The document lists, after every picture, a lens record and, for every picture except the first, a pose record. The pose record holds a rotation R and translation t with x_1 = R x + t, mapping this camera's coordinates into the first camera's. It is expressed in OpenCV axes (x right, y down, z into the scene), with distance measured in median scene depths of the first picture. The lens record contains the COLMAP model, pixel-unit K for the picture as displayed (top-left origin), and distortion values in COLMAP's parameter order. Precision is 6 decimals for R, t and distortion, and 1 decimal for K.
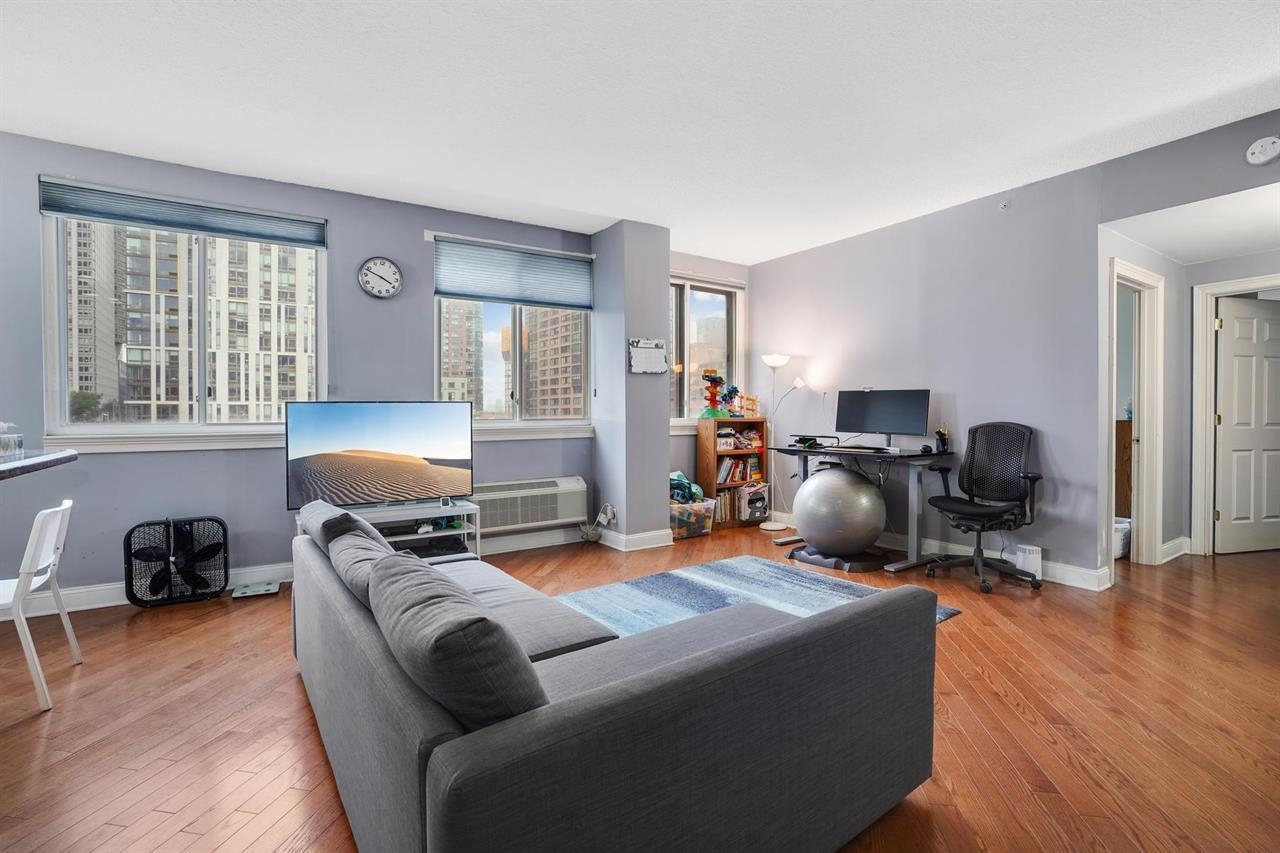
lens RADIAL K [[588.6, 0, 641.5], [0, 588.6, 422.0], [0, 0, 1]] dist [-0.048832, 0.020669]
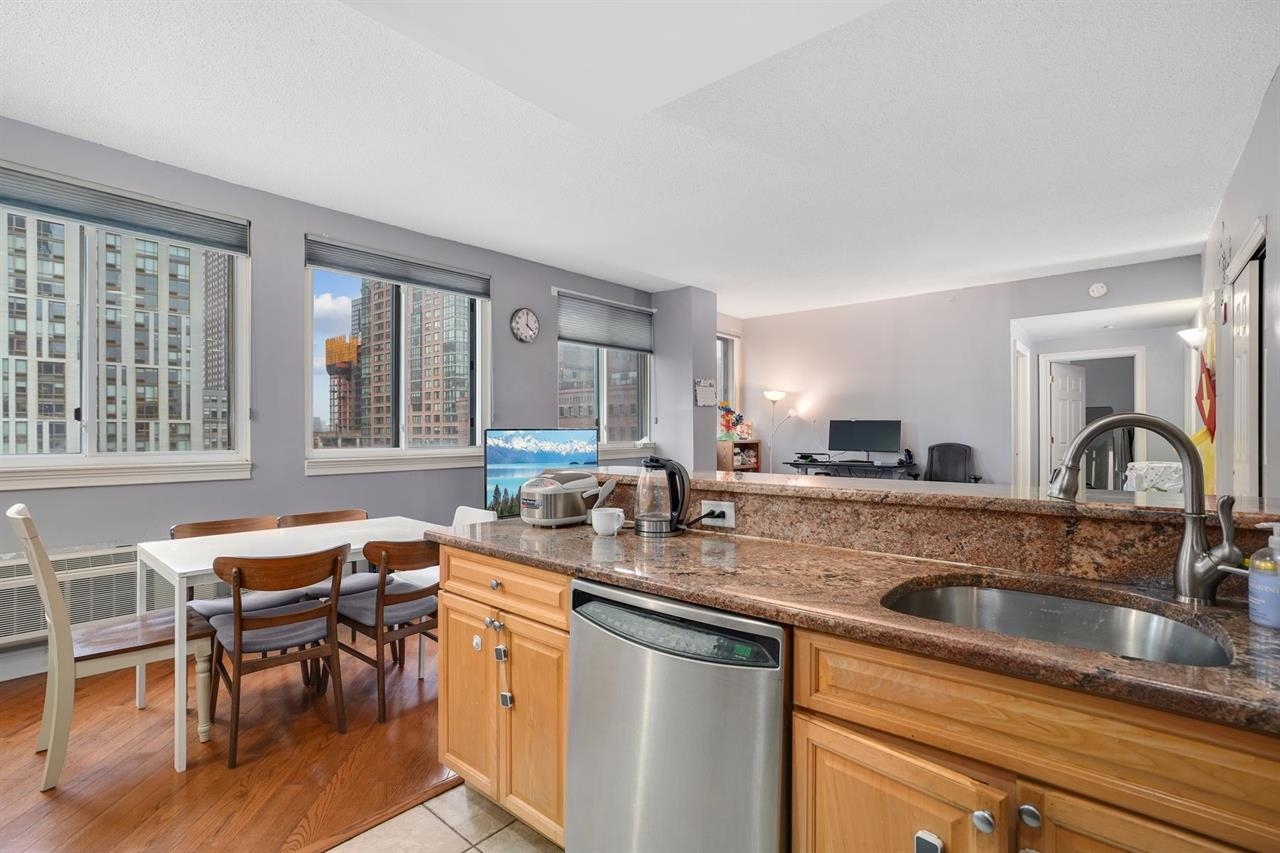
lens RADIAL K [[588.6, 0, 636.7], [0, 588.6, 435.6], [0, 0, 1]] dist [-0.048832, 0.020669]
pose [[0.963070, -0.000649, 0.269252, -0.471898], [0.002911, 0.999964, -0.008002, -0.007835], [-0.269237, 0.008491, 0.963037, -0.196625]]
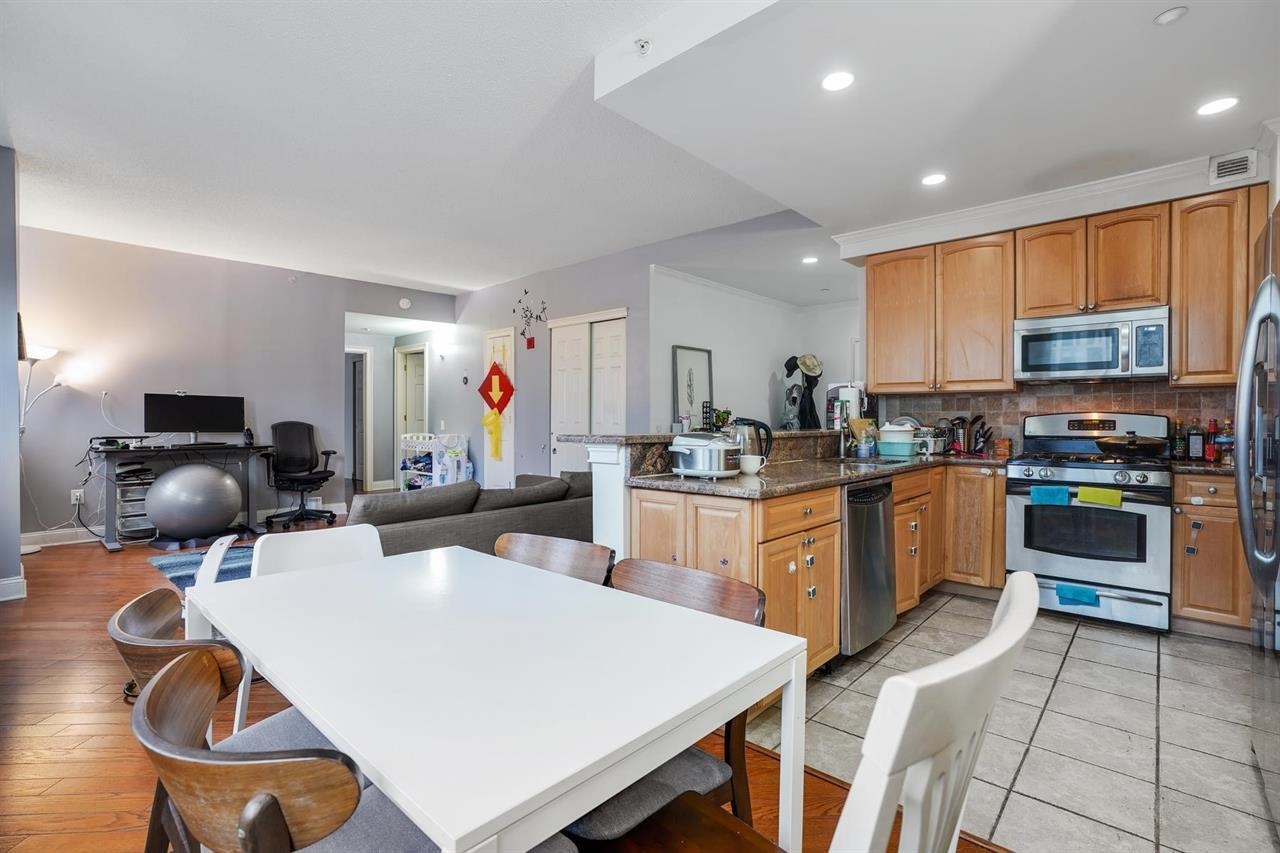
lens RADIAL K [[588.6, 0, 632.9], [0, 588.6, 423.0], [0, 0, 1]] dist [-0.048832, 0.020669]
pose [[-0.216154, -0.004404, 0.976349, -0.874983], [0.010702, 0.999919, 0.006879, 0.002503], [-0.976301, 0.011936, -0.216090, 0.377133]]
